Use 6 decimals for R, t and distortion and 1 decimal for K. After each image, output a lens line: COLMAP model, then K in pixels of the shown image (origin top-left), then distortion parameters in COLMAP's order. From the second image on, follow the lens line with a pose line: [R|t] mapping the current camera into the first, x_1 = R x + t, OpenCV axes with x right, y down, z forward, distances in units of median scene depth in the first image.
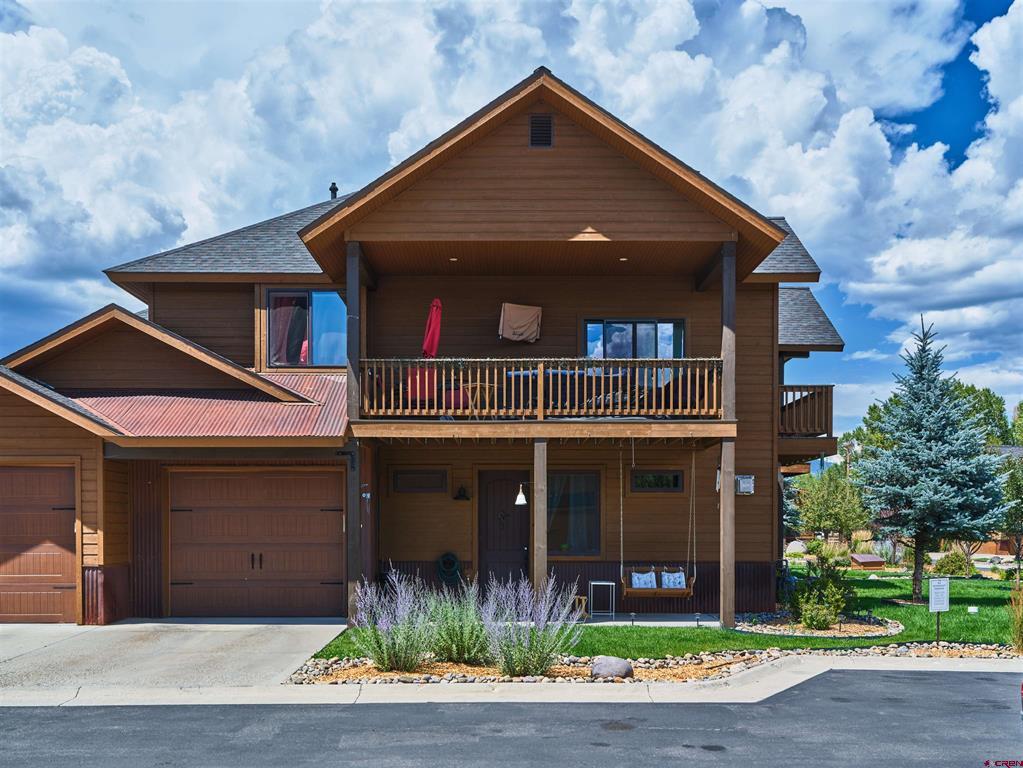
lens RADIAL K [[1067.6, 0, 511.0], [0, 1067.6, 449.5], [0, 0, 1]] dist [0.003749, 0.003355]
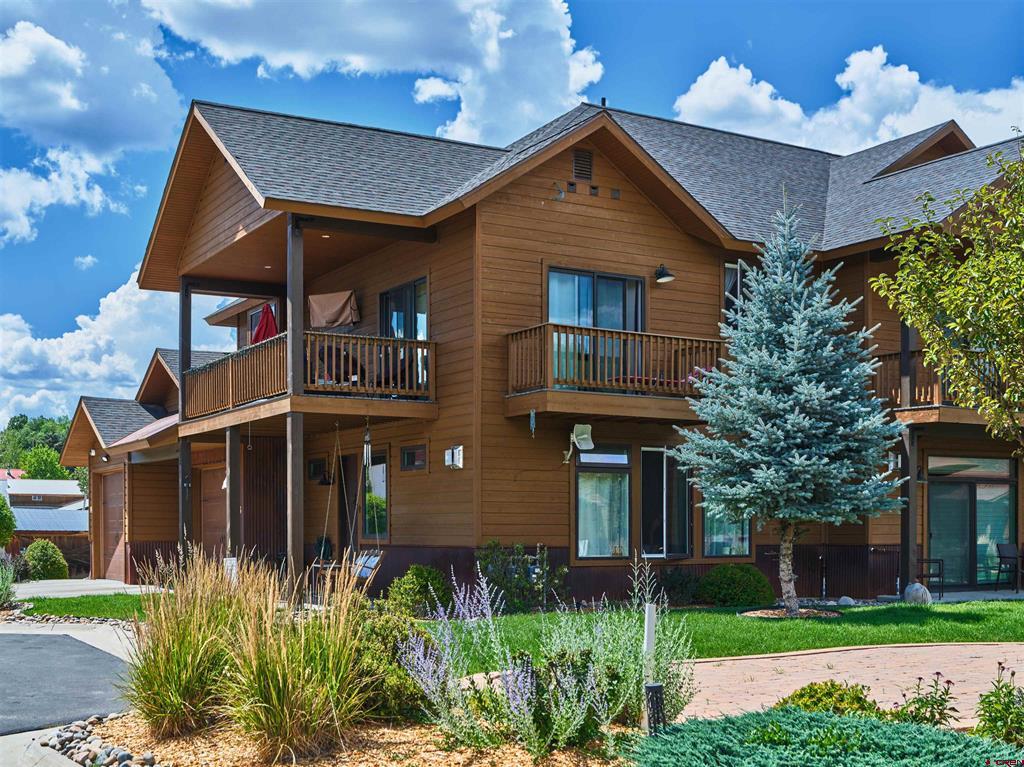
lens RADIAL K [[1303.9, 0, 512.0], [0, 1303.9, 383.5], [0, 0, 1]] dist [-0.099927, 0.022431]
pose [[0.497863, -0.098864, -0.861602, 1.306409], [0.067381, 0.994888, -0.075223, 0.063678], [0.864634, -0.020605, 0.501979, 0.584398]]
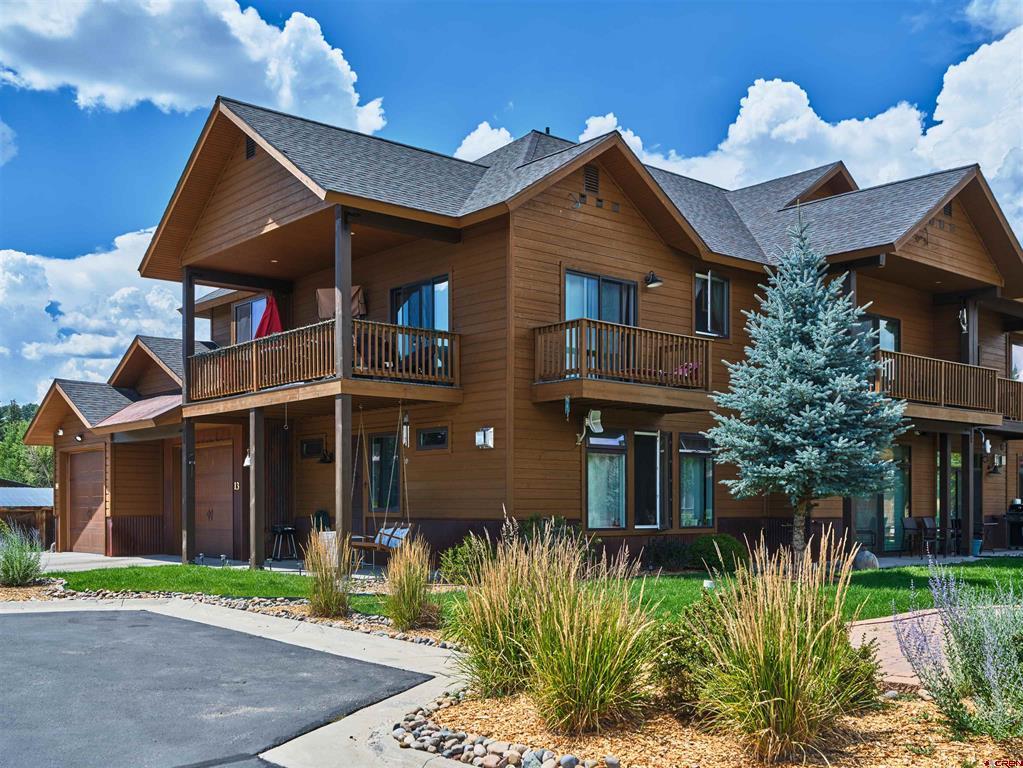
lens RADIAL K [[1062.8, 0, 508.6], [0, 1062.8, 408.5], [0, 0, 1]] dist [0.013205, 0.007565]
pose [[0.646753, -0.069845, -0.759495, 1.079954], [0.059408, 0.997386, -0.041132, 0.053482], [0.760382, -0.018518, 0.649212, 0.458477]]
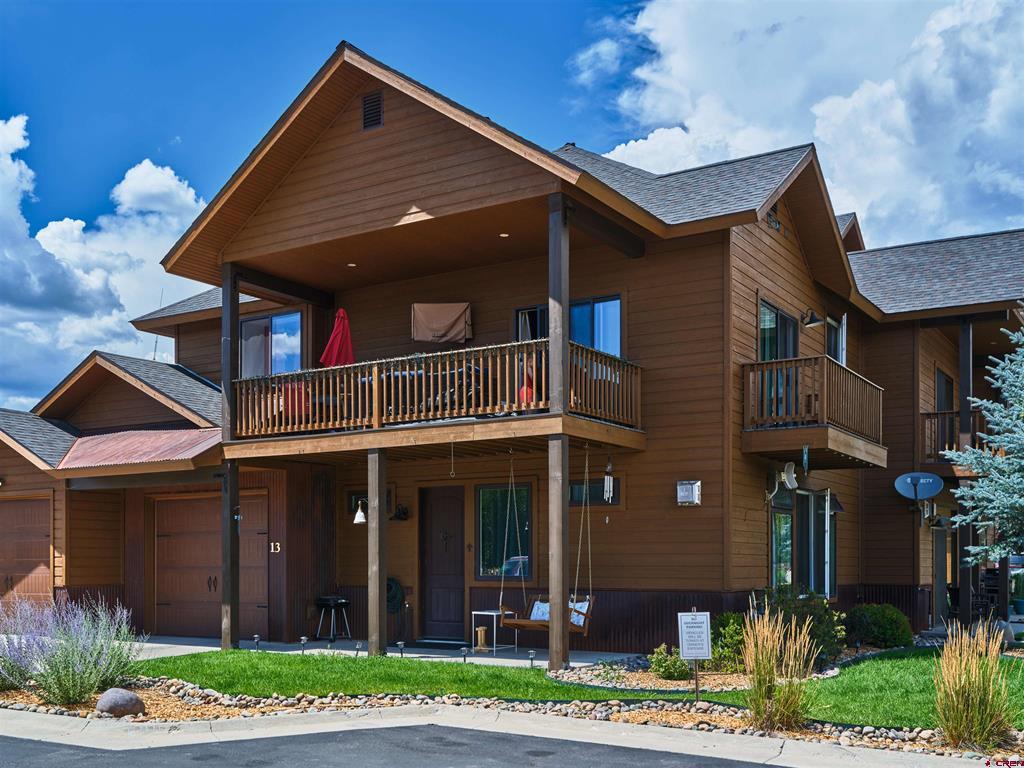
lens RADIAL K [[1080.9, 0, 512.1], [0, 1080.9, 470.7], [0, 0, 1]] dist [0.004512, -0.002179]
pose [[0.842671, -0.047678, -0.536314, 0.610917], [0.042617, 0.998853, -0.021837, 0.032300], [0.536740, -0.004455, 0.843736, 0.290650]]
